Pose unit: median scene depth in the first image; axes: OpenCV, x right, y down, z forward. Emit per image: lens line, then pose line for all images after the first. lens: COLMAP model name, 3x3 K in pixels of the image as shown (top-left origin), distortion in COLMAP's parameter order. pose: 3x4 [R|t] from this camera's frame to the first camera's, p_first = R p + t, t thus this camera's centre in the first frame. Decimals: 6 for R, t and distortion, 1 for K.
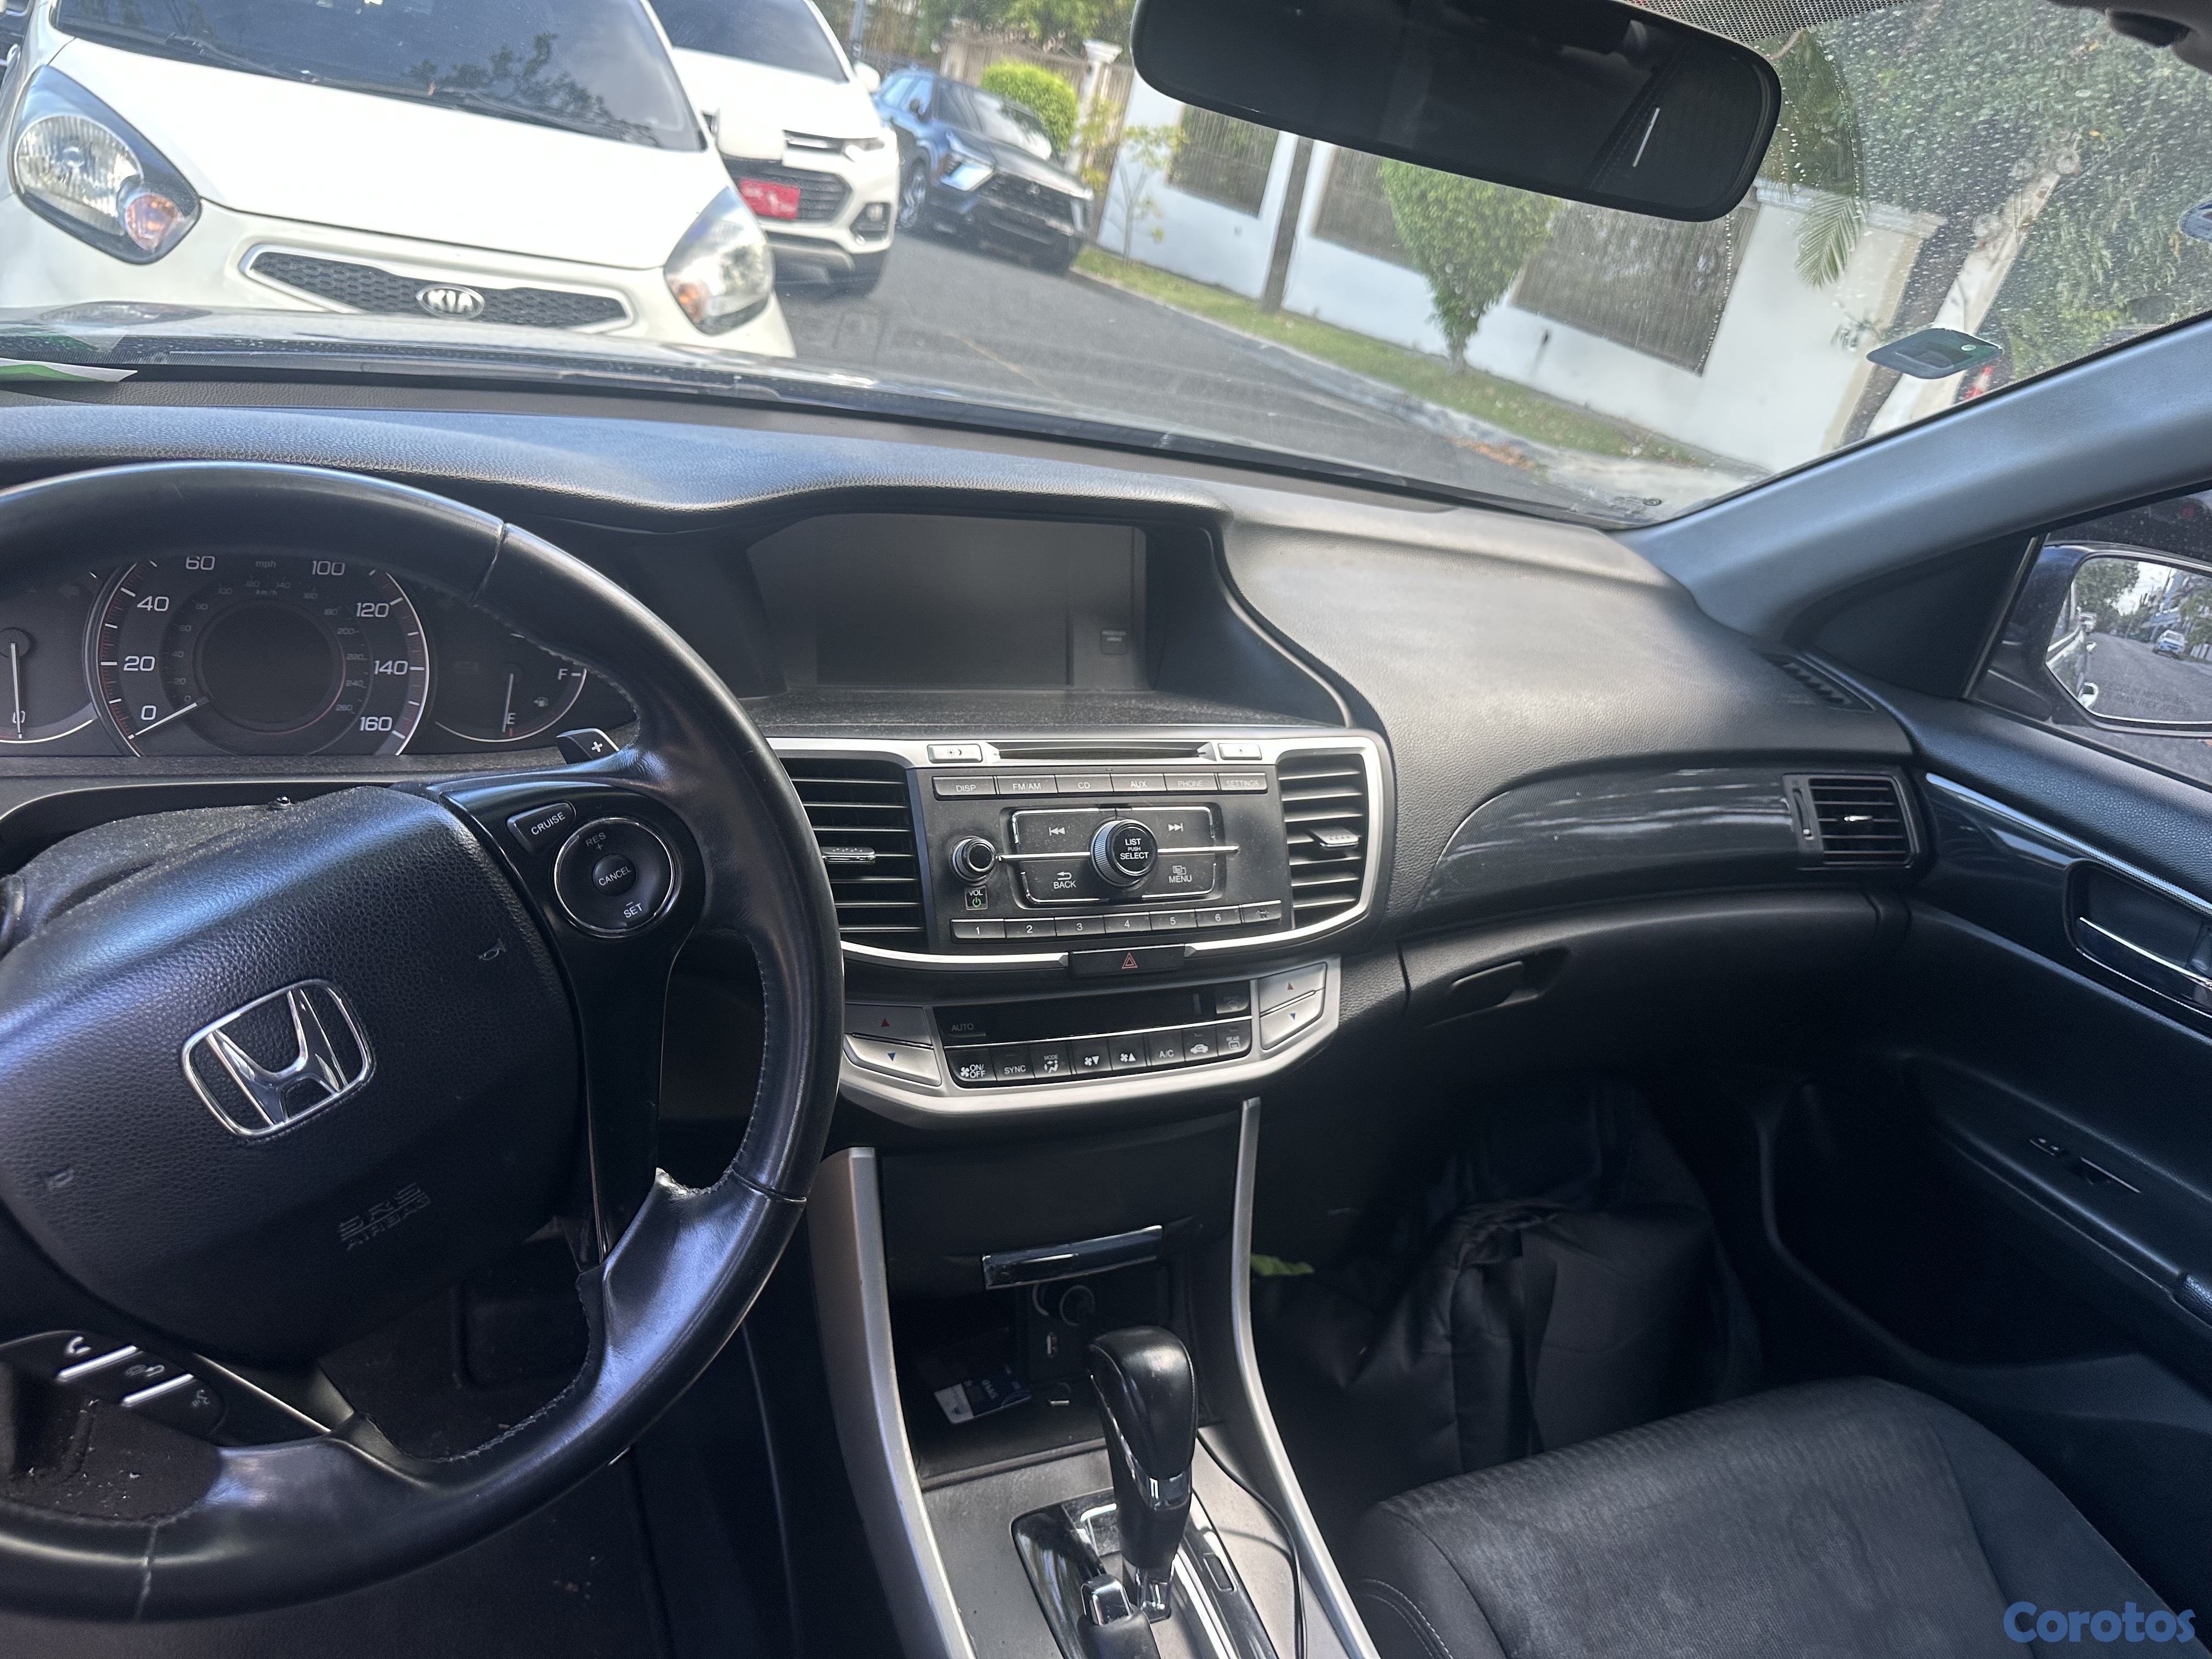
lens RADIAL K [[1510.1, 0, 1106.0], [0, 1510.1, 829.5], [0, 0, 1]] dist [0.073187, -0.066273]
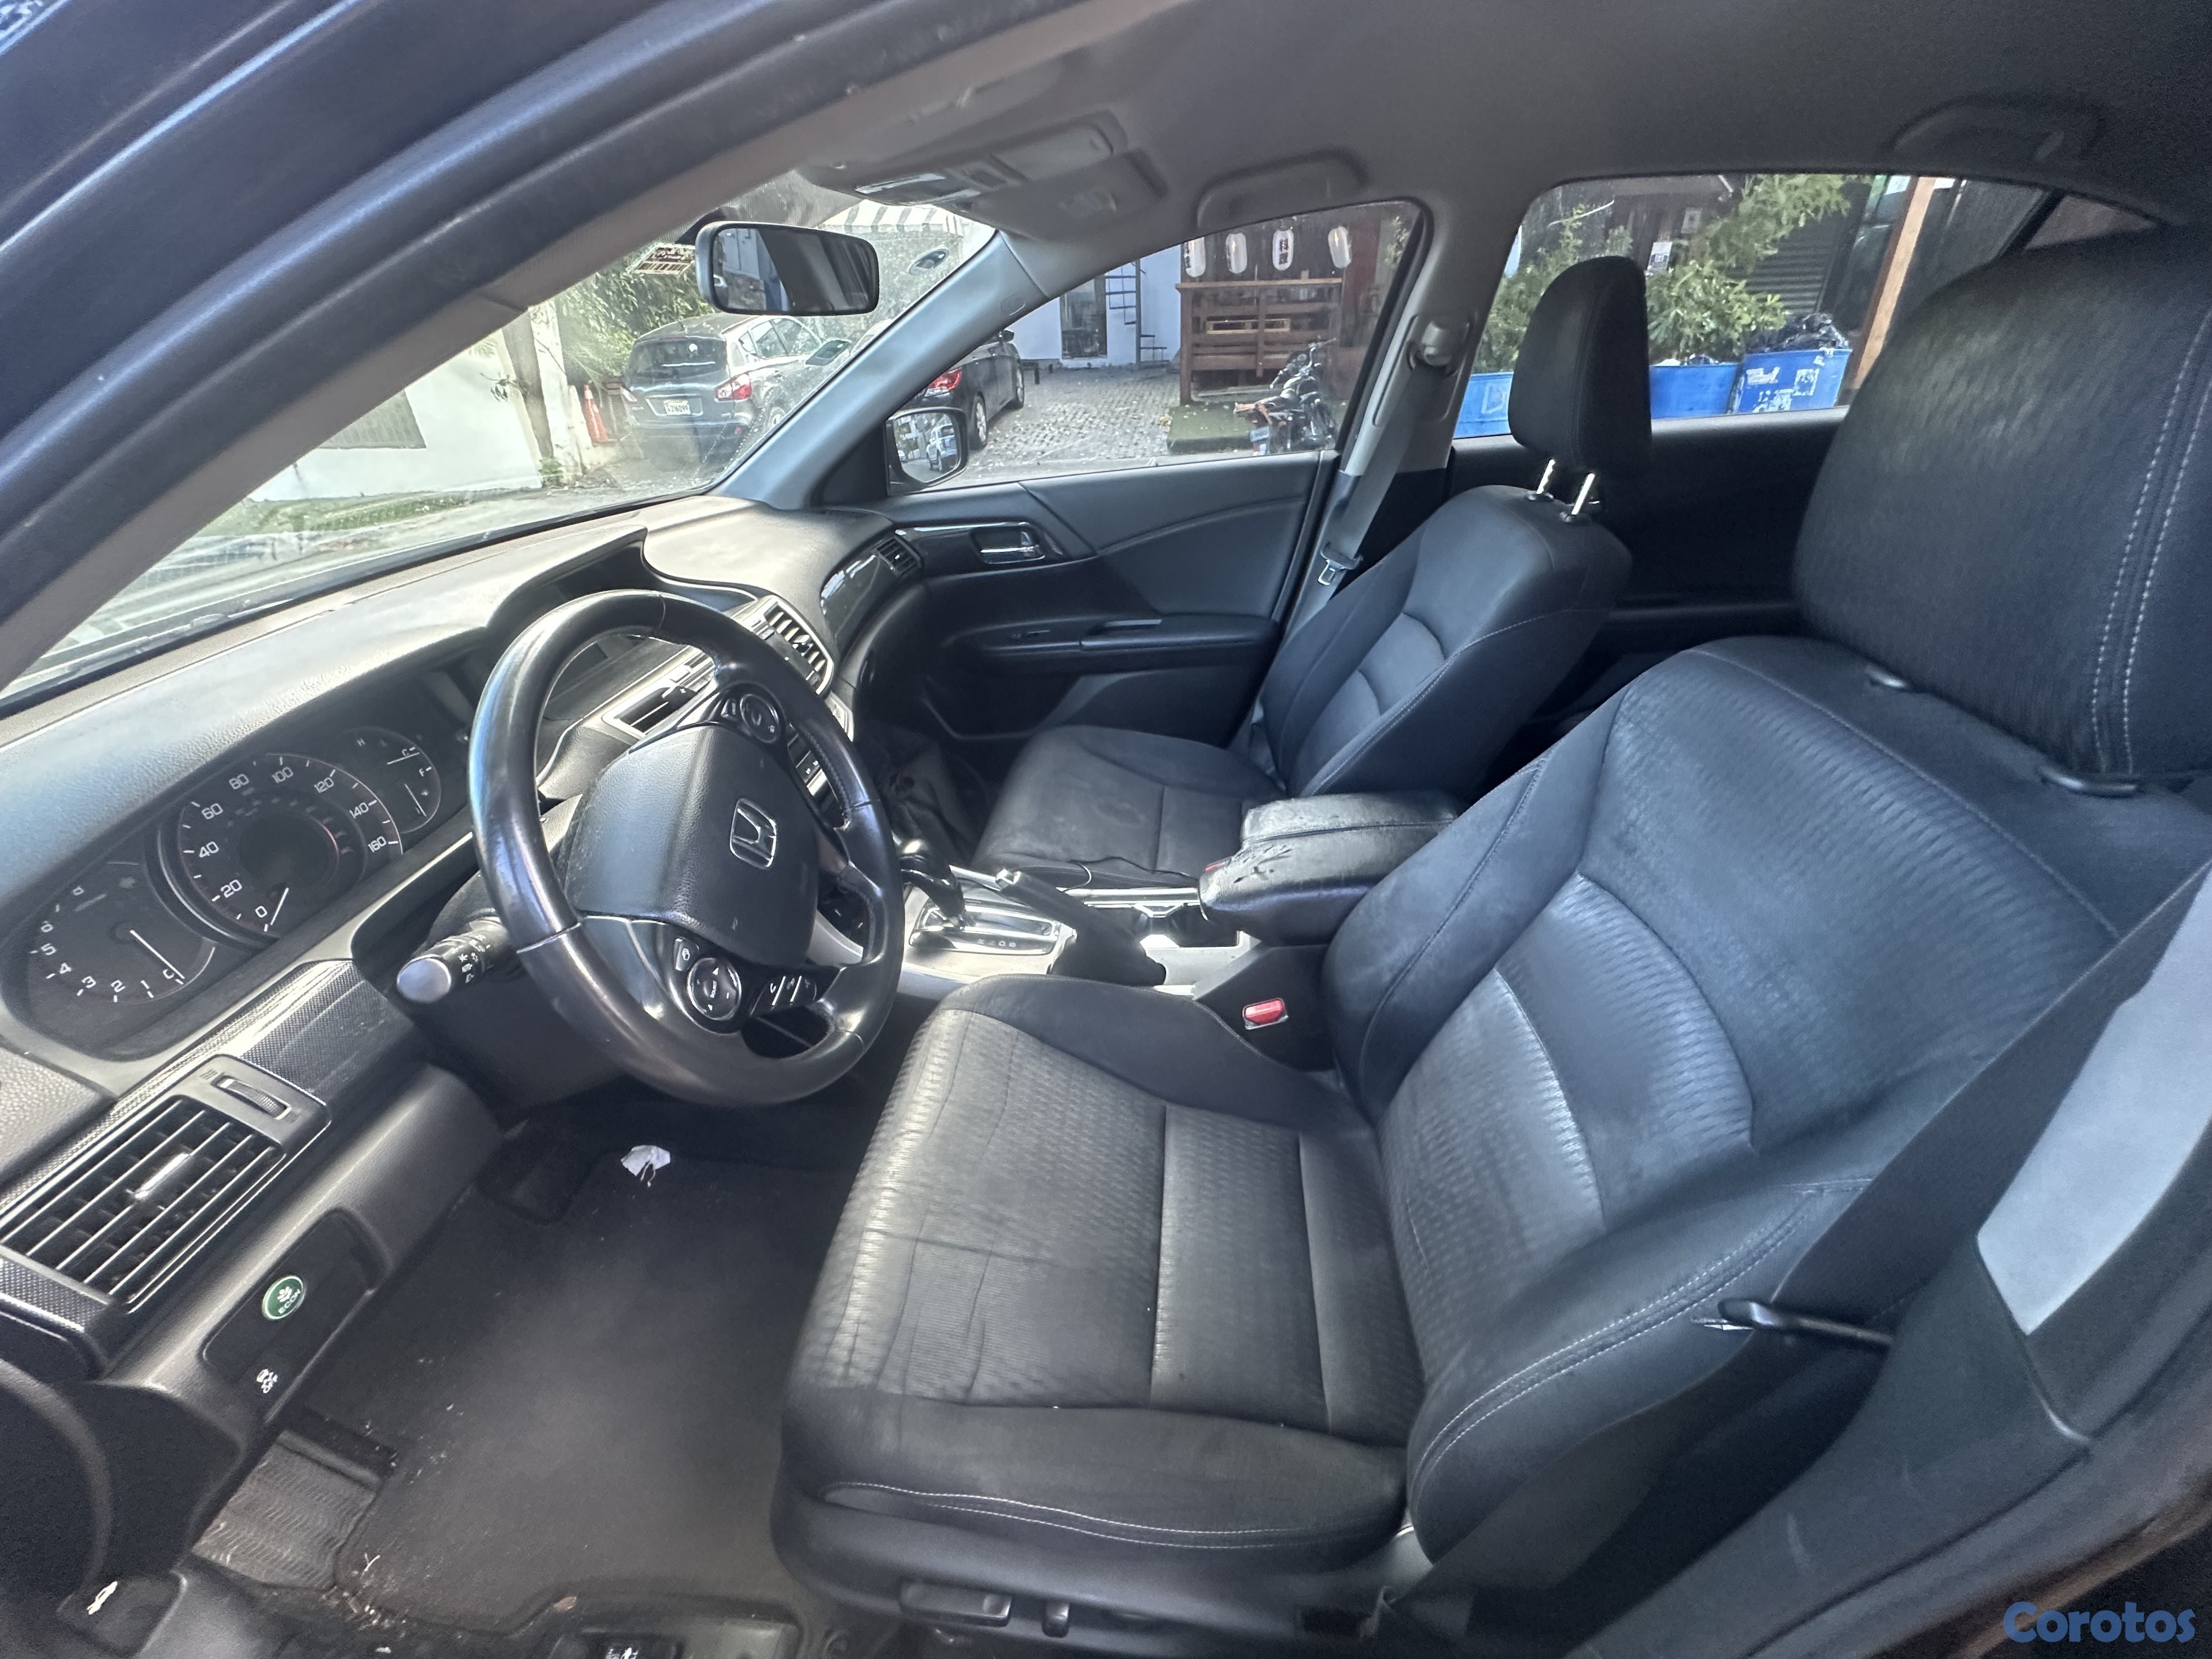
lens RADIAL K [[890.1, 0, 1106.0], [0, 890.1, 829.5], [0, 0, 1]] dist [0.011943, -0.003444]
pose [[0.478018, -0.613465, 0.628617, -0.607143], [0.500703, 0.778327, 0.378819, -0.048249], [-0.721661, 0.133668, 0.679218, -0.157450]]
